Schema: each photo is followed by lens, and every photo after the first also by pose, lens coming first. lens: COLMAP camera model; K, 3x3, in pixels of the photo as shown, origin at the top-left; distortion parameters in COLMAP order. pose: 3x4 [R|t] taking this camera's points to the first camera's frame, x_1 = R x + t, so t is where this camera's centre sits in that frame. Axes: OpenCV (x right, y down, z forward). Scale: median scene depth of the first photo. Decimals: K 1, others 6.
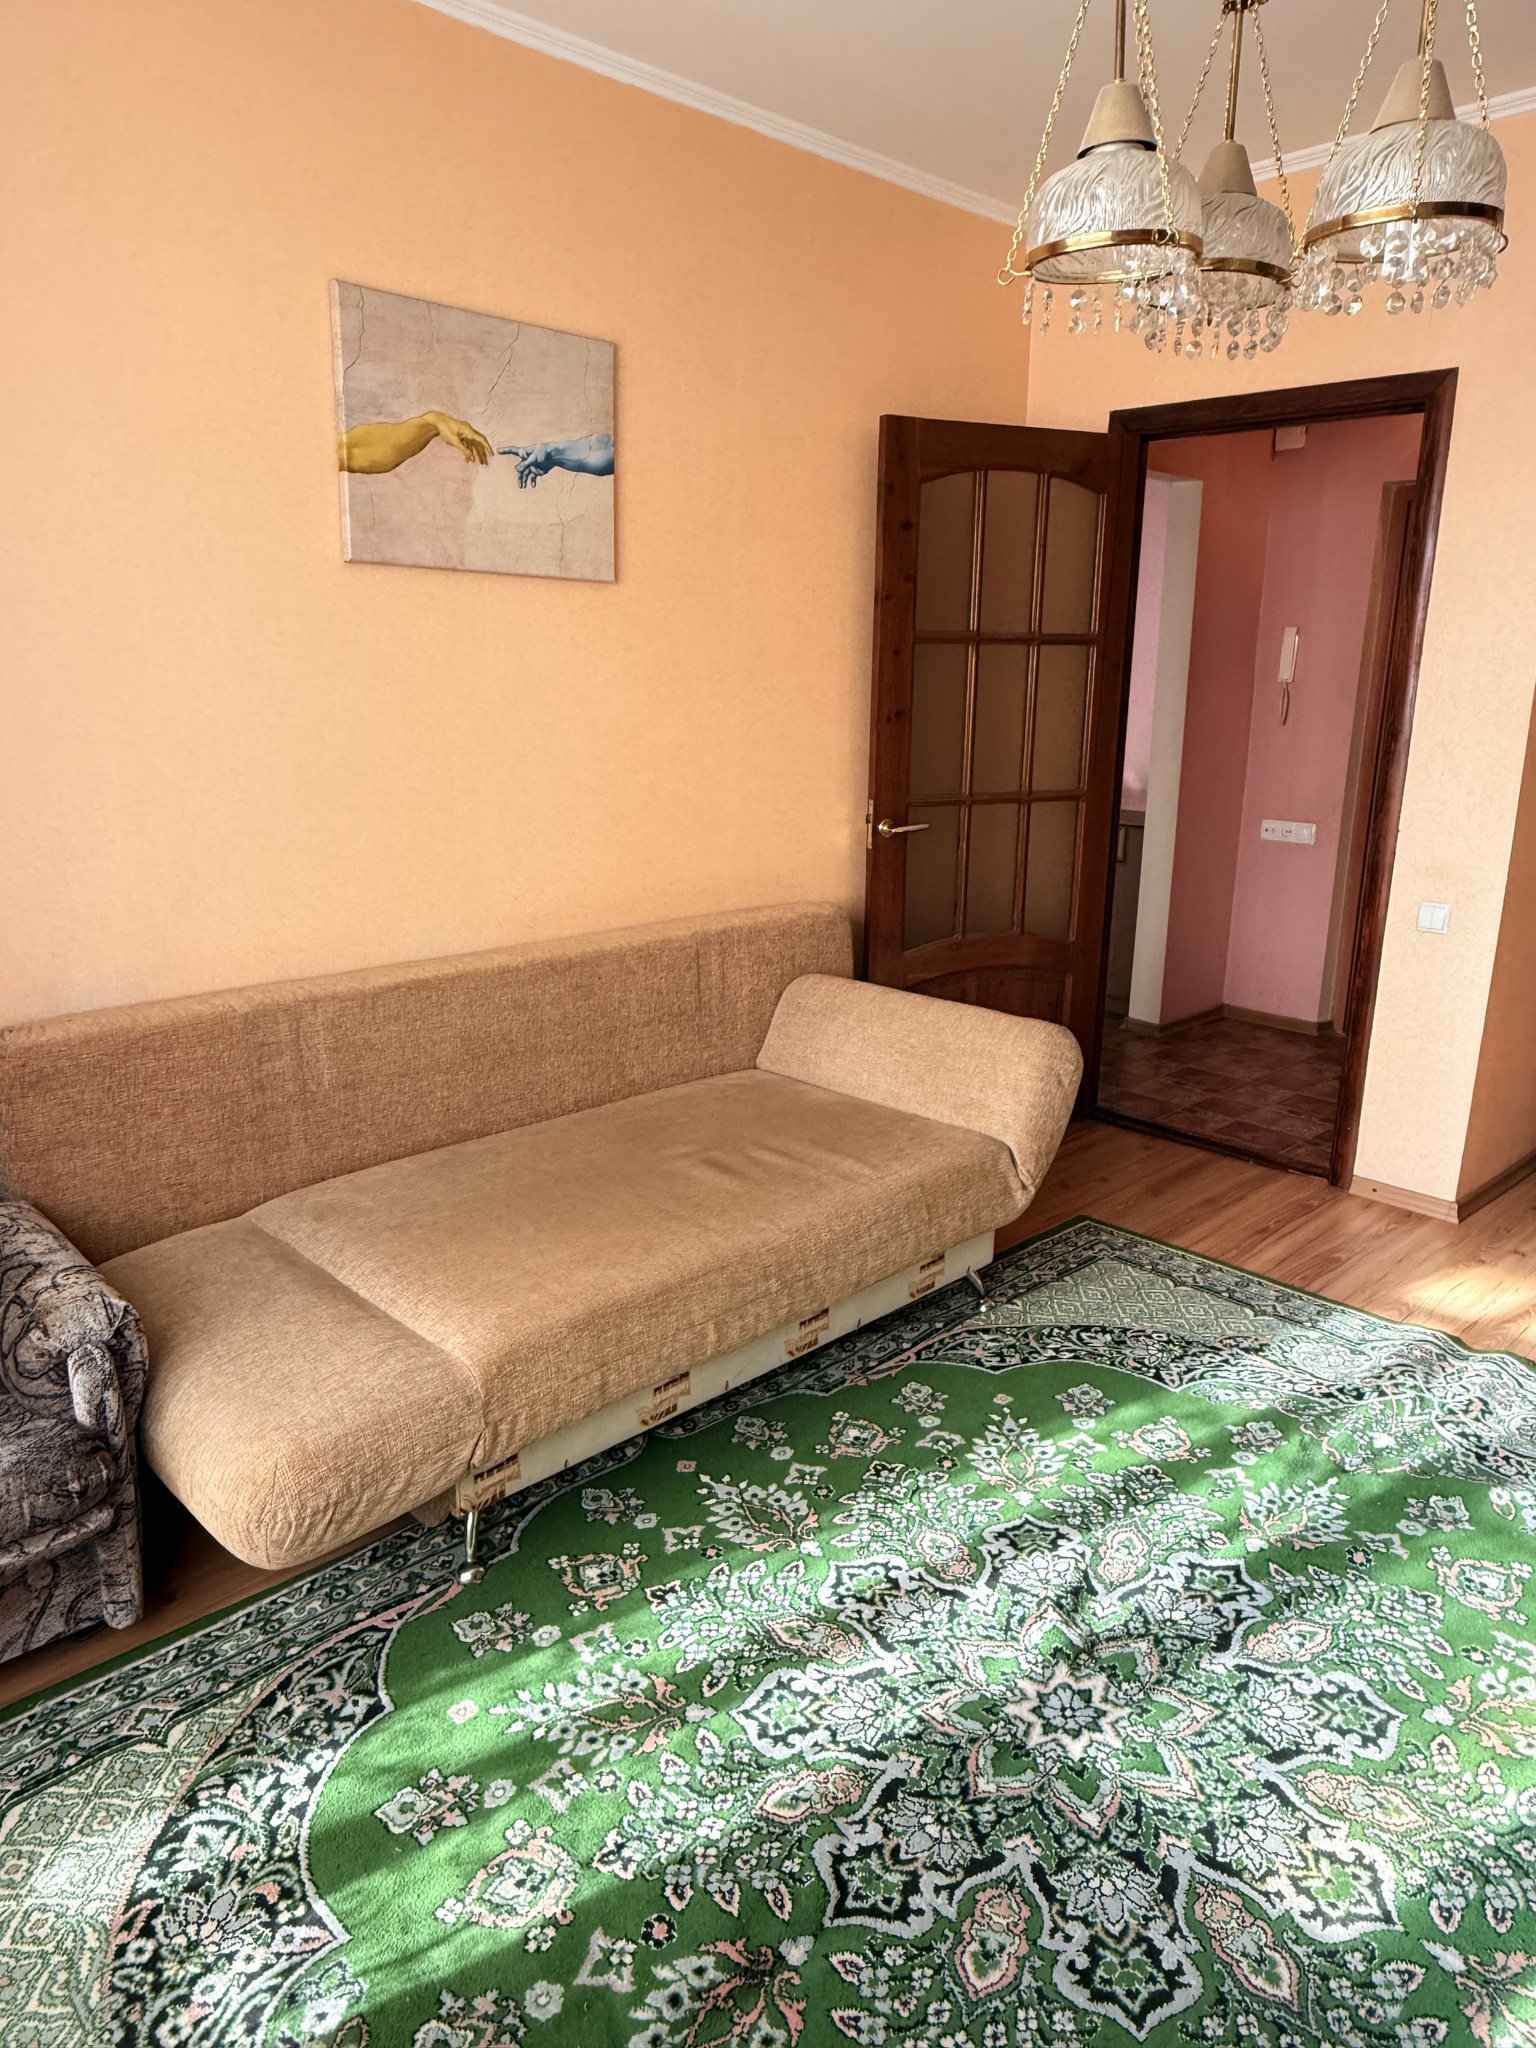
lens RADIAL K [[1348.3, 0, 767.1], [0, 1348.3, 1007.8], [0, 0, 1]] dist [-0.000719, 0.000642]
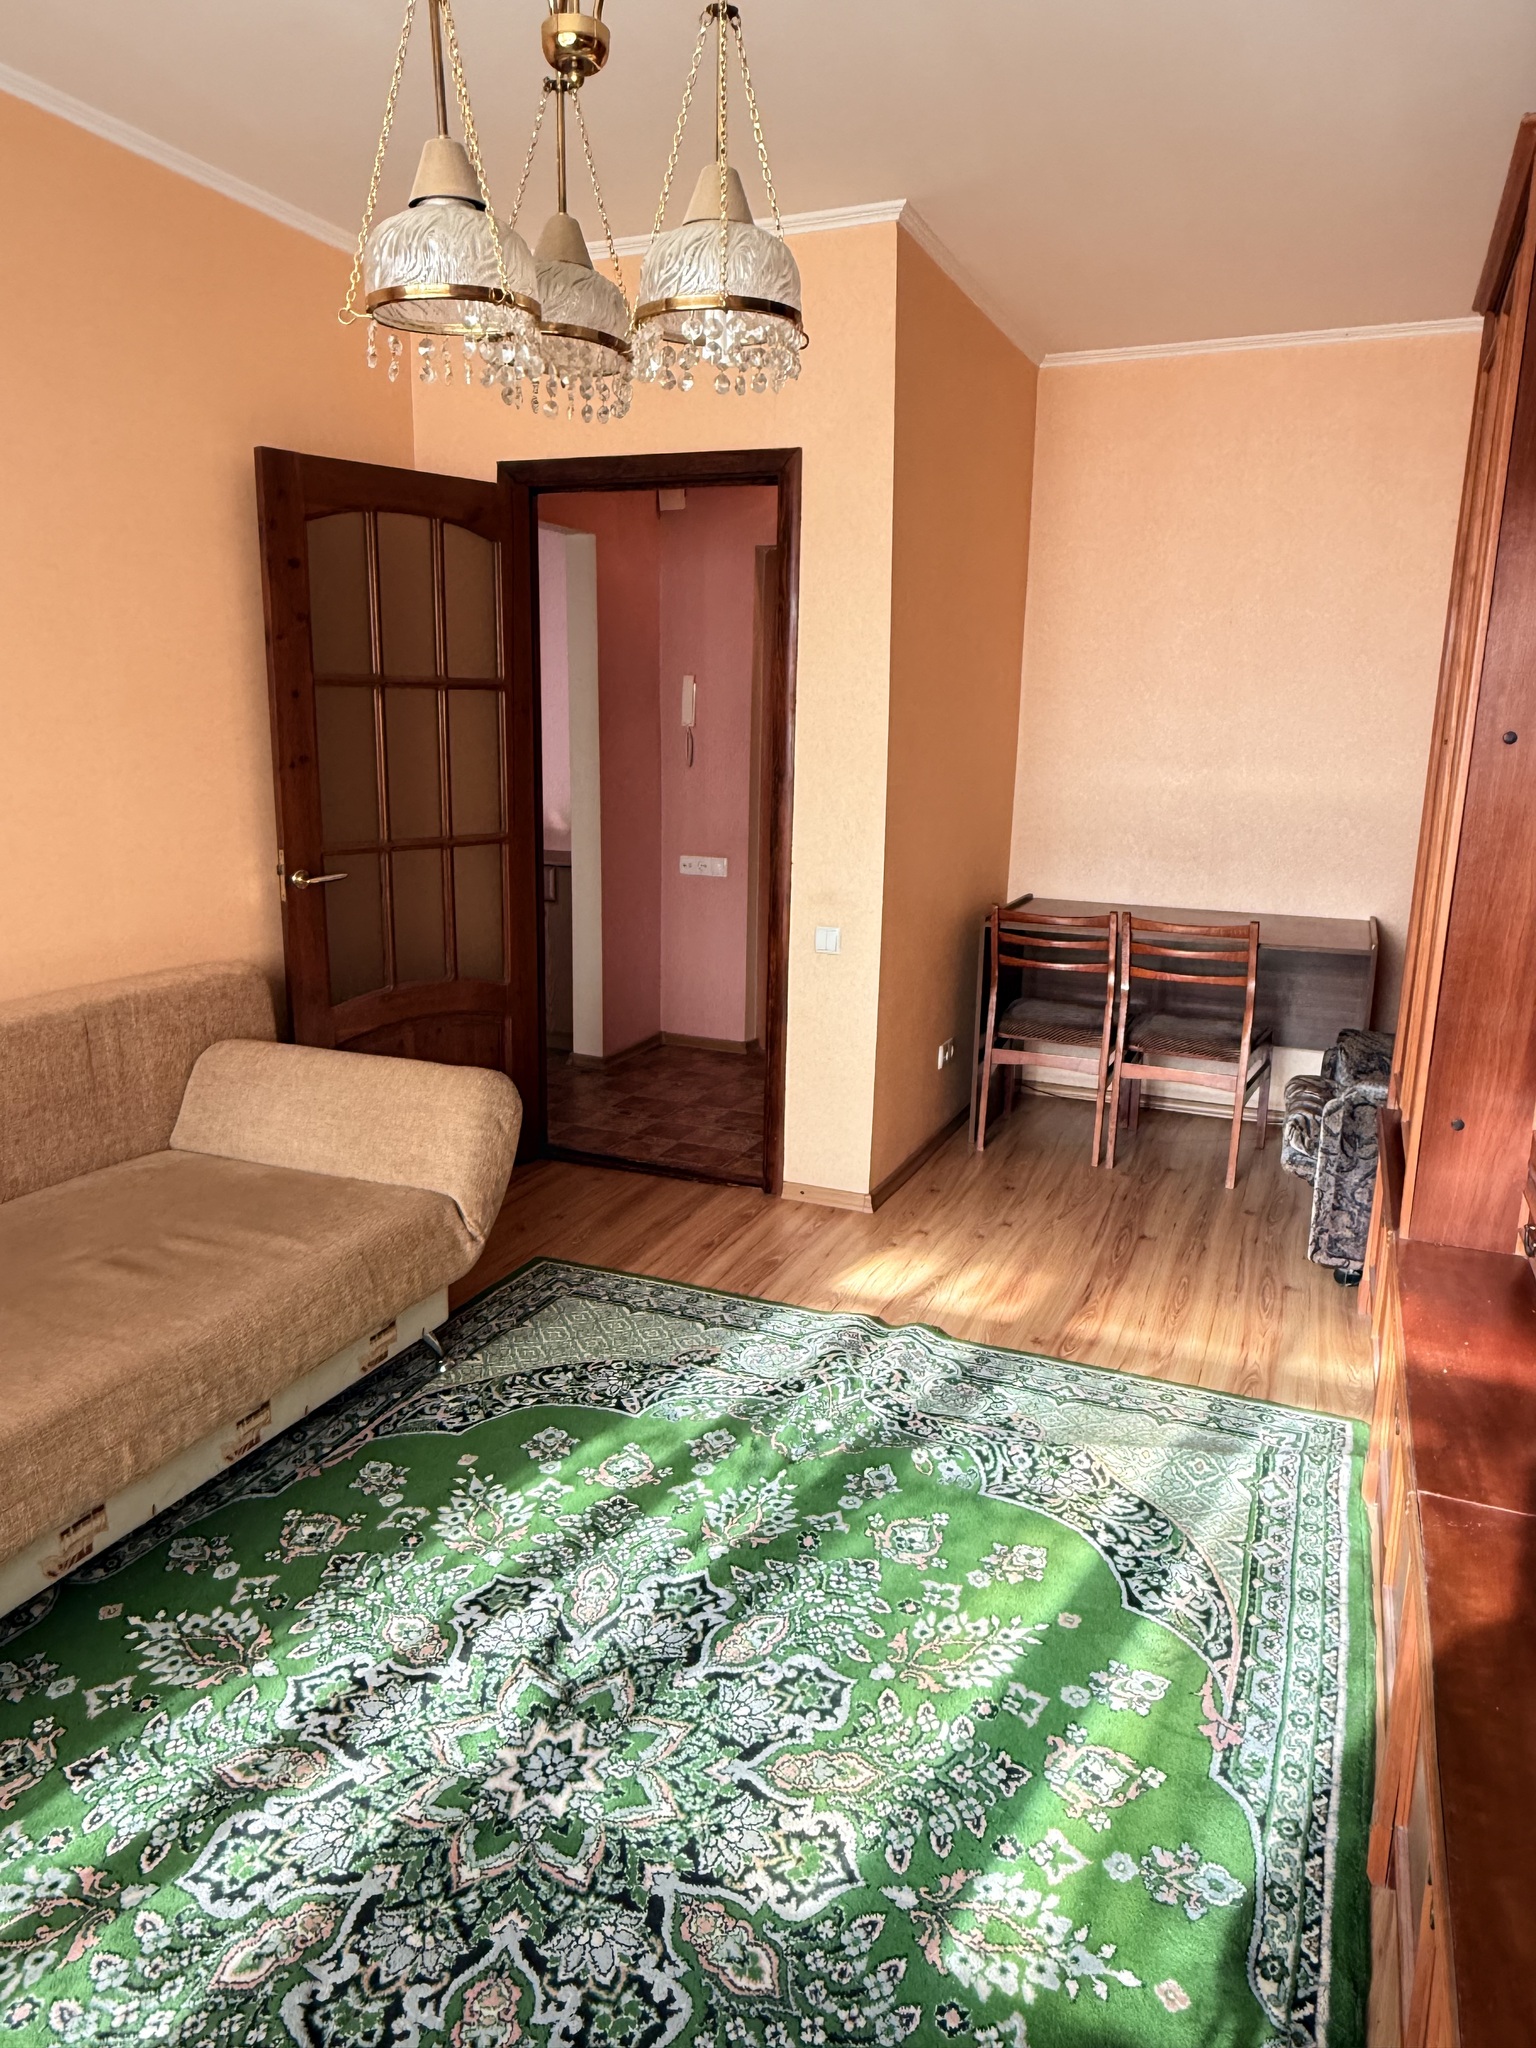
lens RADIAL K [[1348.3, 0, 769.8], [0, 1348.3, 1011.9], [0, 0, 1]] dist [-0.000719, 0.000642]
pose [[0.918117, -0.078356, 0.388487, 0.028564], [0.088502, 0.996042, -0.008260, -0.005922], [-0.386302, 0.041966, 0.921417, 0.005875]]
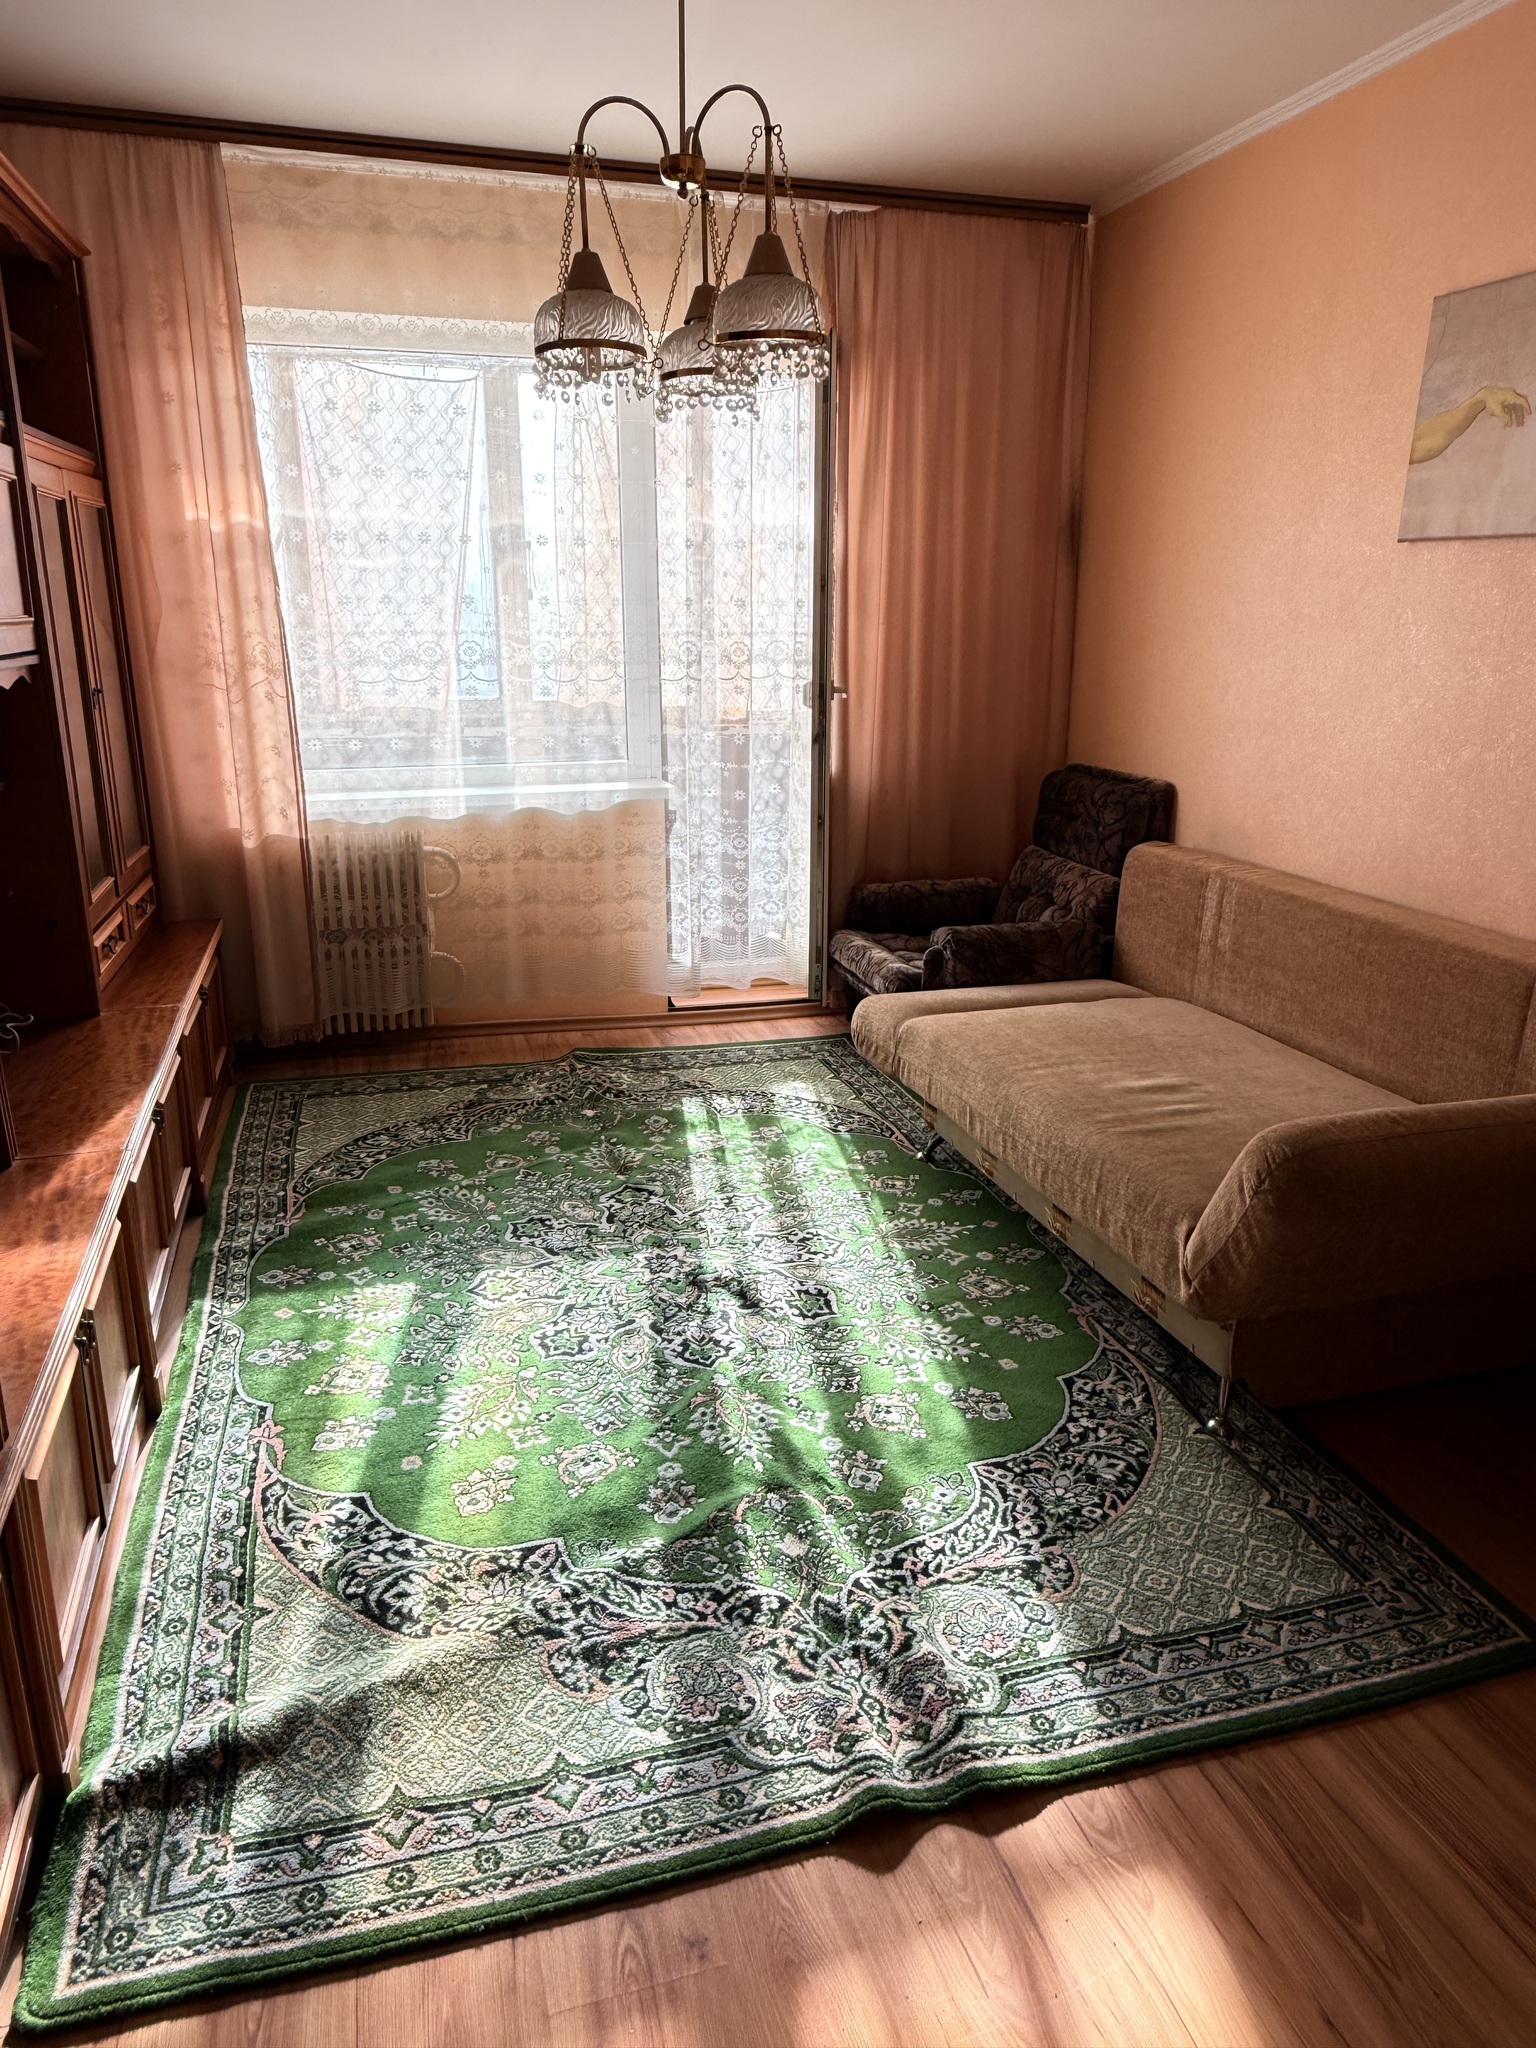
lens RADIAL K [[1348.3, 0, 768.8], [0, 1348.3, 1016.3], [0, 0, 1]] dist [-0.000719, 0.000642]
pose [[-0.448606, 0.246495, -0.859065, 1.356638], [-0.227139, 0.898208, 0.376339, -0.361909], [0.864385, 0.363955, -0.346953, 1.412296]]
